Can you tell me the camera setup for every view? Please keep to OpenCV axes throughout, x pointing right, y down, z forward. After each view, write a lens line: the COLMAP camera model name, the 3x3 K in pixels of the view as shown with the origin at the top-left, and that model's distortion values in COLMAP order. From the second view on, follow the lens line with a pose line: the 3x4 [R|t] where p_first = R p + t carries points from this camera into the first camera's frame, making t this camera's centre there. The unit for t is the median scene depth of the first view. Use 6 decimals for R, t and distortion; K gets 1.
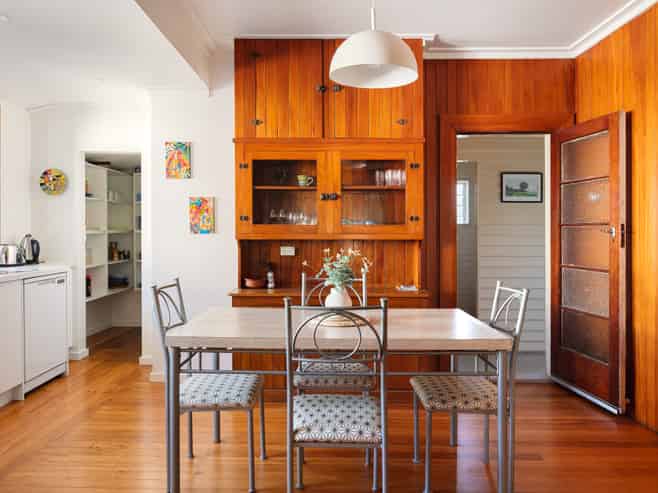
lens RADIAL K [[506.6, 0, 327.9], [0, 506.6, 228.2], [0, 0, 1]] dist [-0.009748, -0.002669]
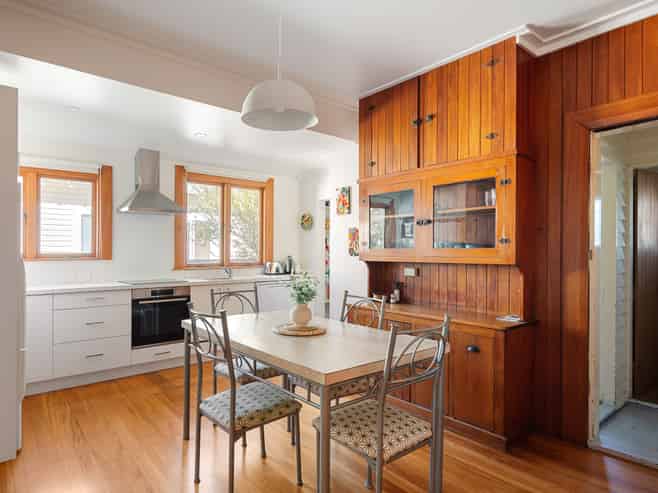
lens RADIAL K [[395.2, 0, 311.1], [0, 395.2, 249.7], [0, 0, 1]] dist [-0.001013, -0.002581]
pose [[0.631550, -0.005389, -0.775316, 0.471051], [0.003216, 0.999985, -0.004331, -0.001224], [0.775328, 0.000241, 0.631558, 0.280014]]
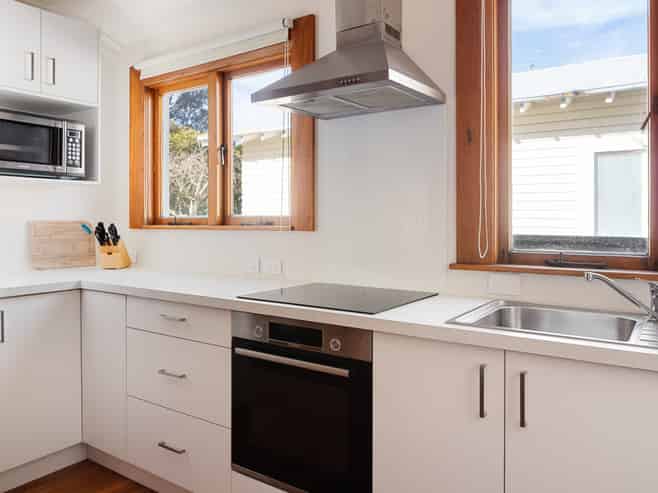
lens RADIAL K [[506.6, 0, 327.9], [0, 506.6, 228.2], [0, 0, 1]] dist [-0.009748, -0.002669]
pose [[-0.569395, 0.003323, -0.822058, -0.212909], [-0.005855, 0.999950, 0.008097, 0.010244], [0.822043, 0.009424, -0.569347, 0.877062]]
